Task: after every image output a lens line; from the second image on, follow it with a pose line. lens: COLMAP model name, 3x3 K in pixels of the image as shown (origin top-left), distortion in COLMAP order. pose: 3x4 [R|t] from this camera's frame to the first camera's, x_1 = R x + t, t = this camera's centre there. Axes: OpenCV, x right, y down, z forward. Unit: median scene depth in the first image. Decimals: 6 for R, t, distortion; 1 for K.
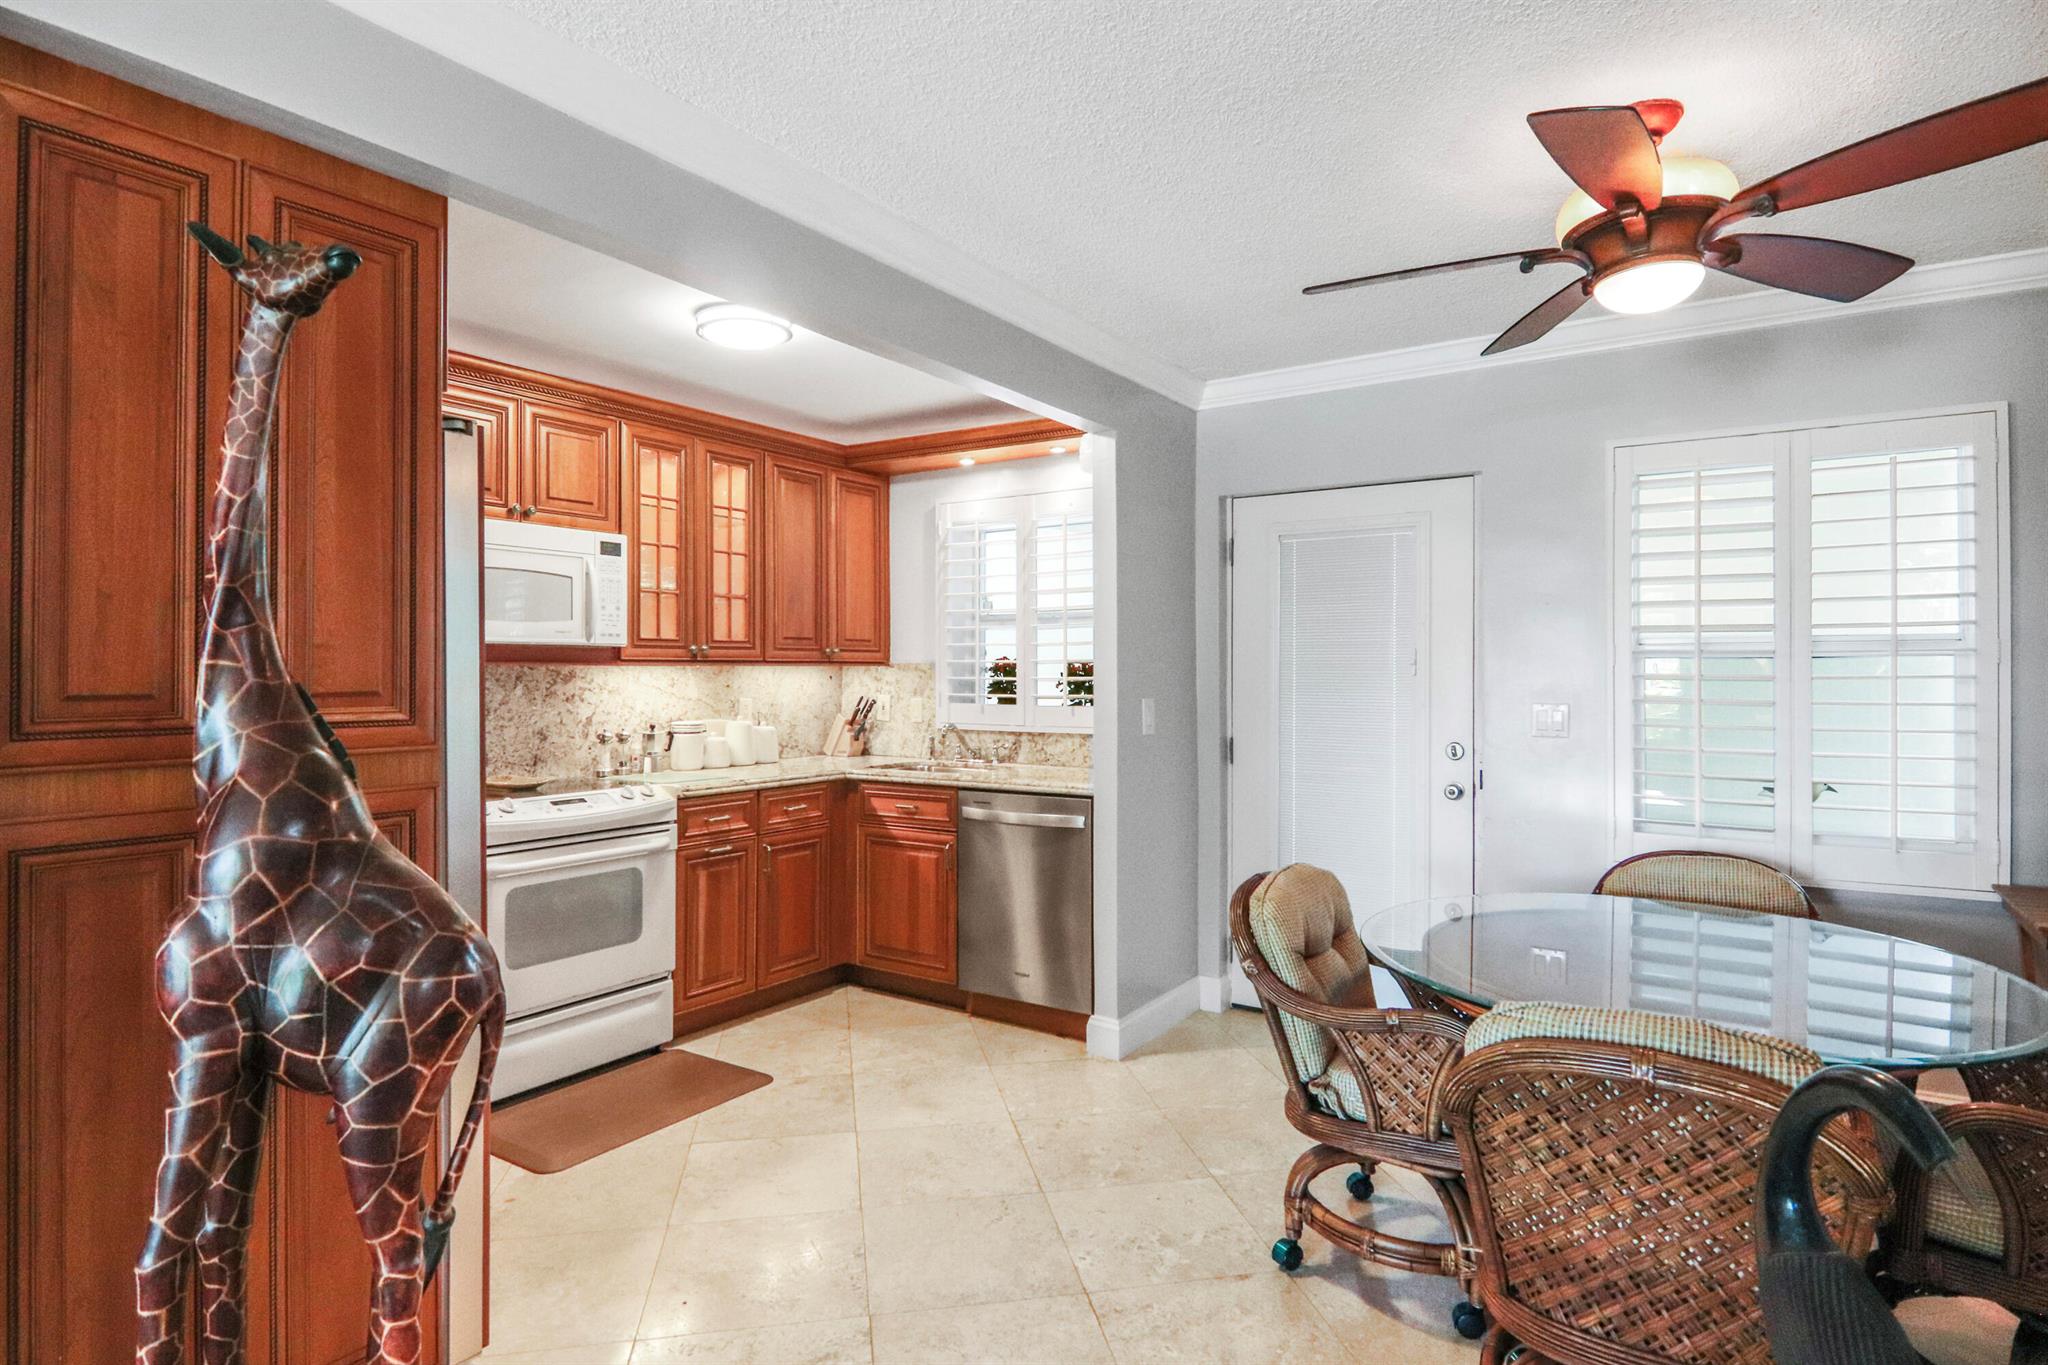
lens RADIAL K [[1133.7, 0, 1024.0], [0, 1133.7, 682.5], [0, 0, 1]] dist [0.000457, -0.000396]
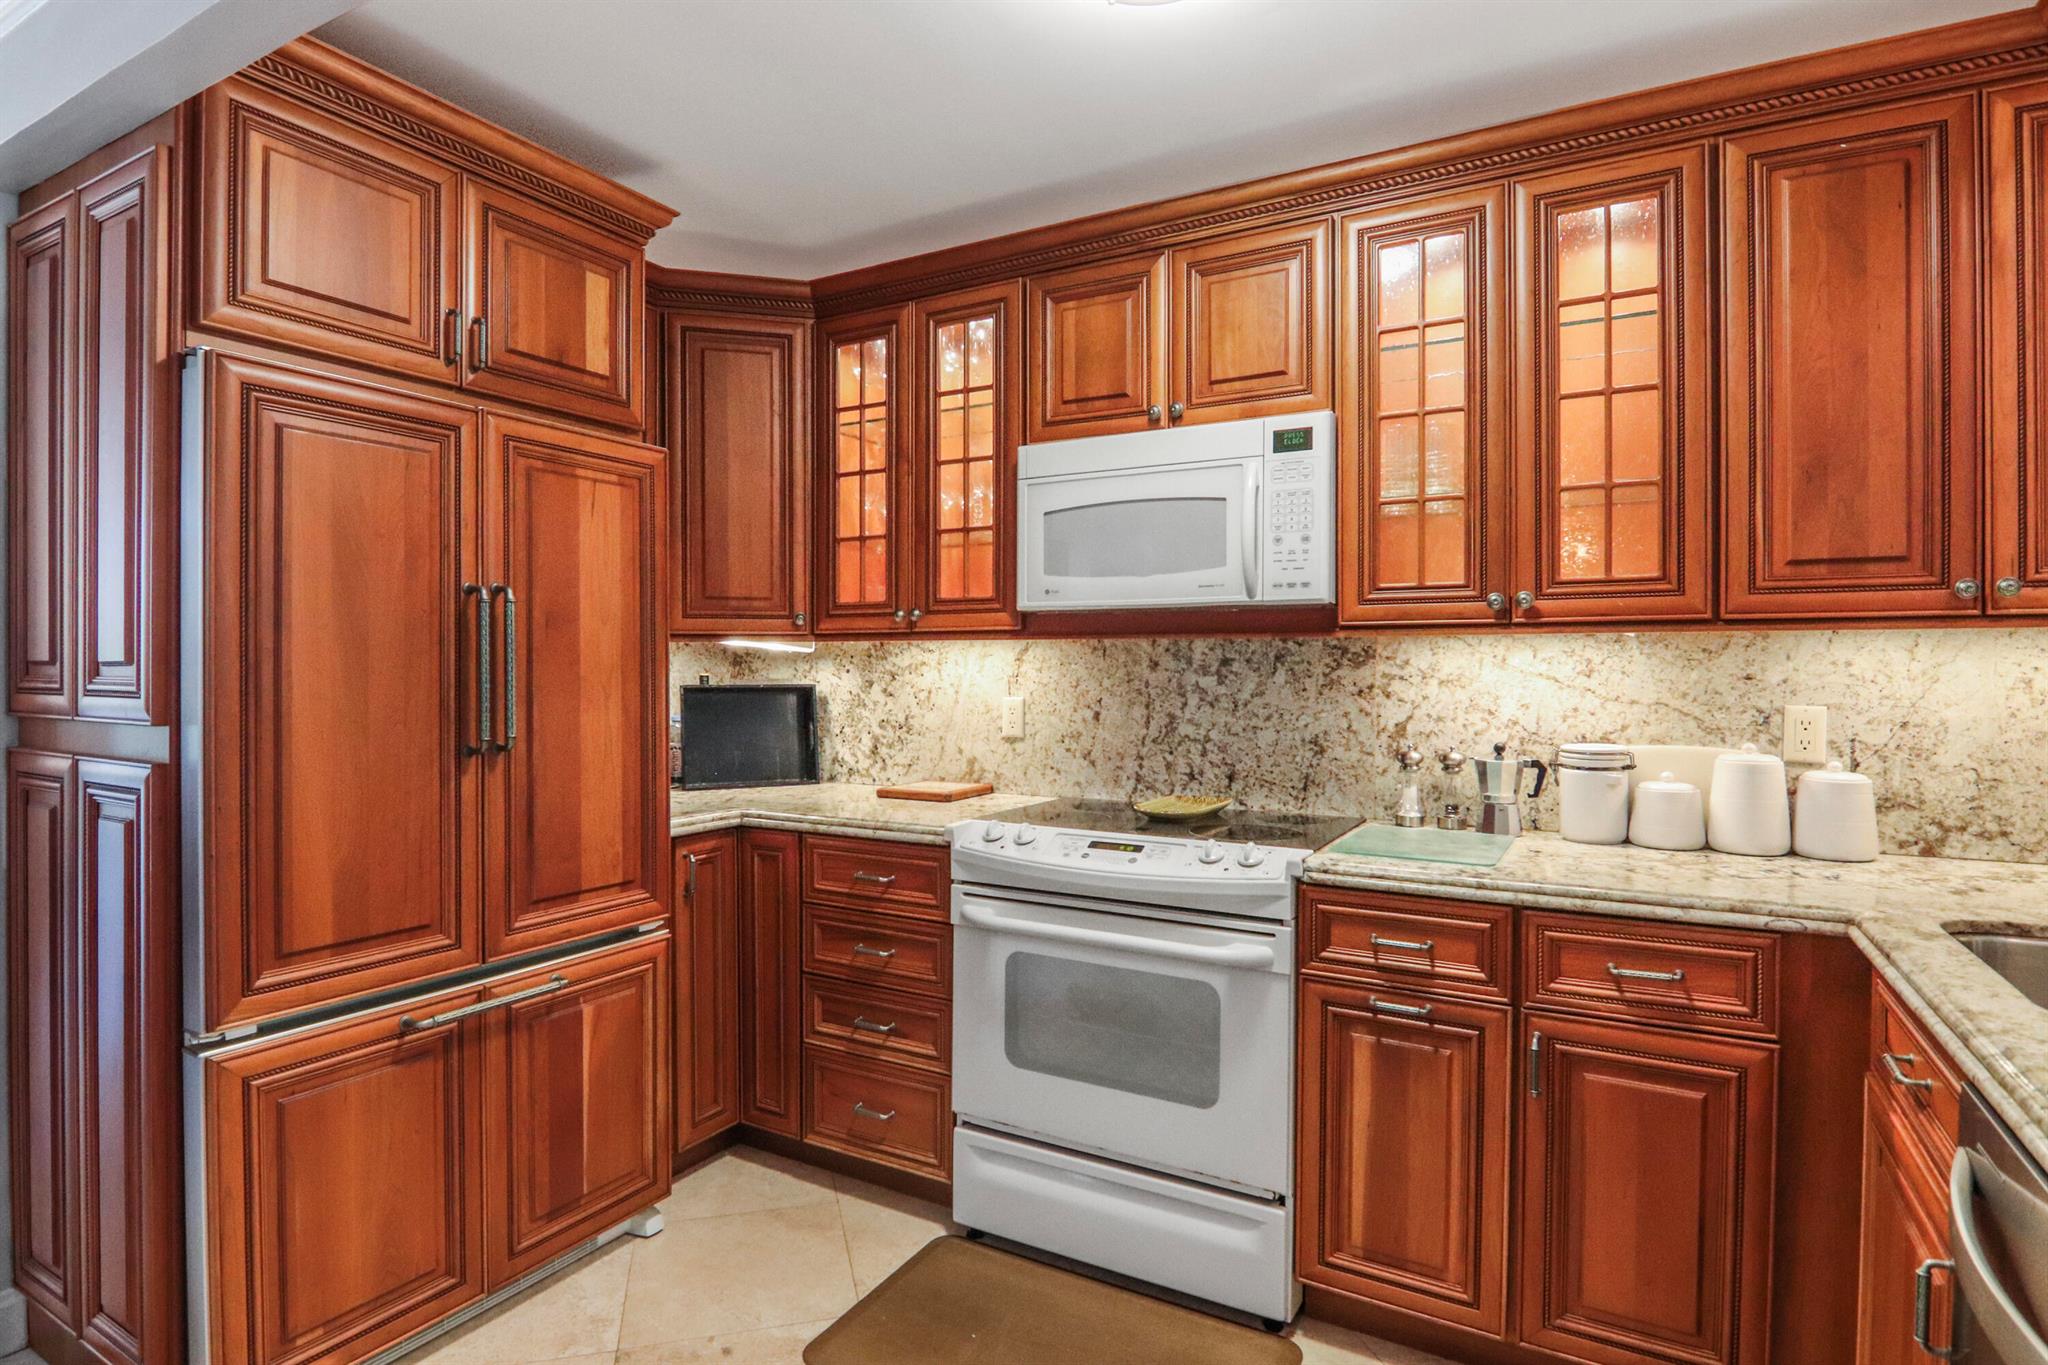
lens RADIAL K [[1058.6, 0, 1016.5], [0, 1058.6, 666.4], [0, 0, 1]] dist [-0.022841, -0.000631]
pose [[0.049400, 0.003885, -0.998772, 0.175303], [-0.009388, 0.999950, 0.003425, 0.000268], [0.998735, 0.009207, 0.049434, 0.794822]]
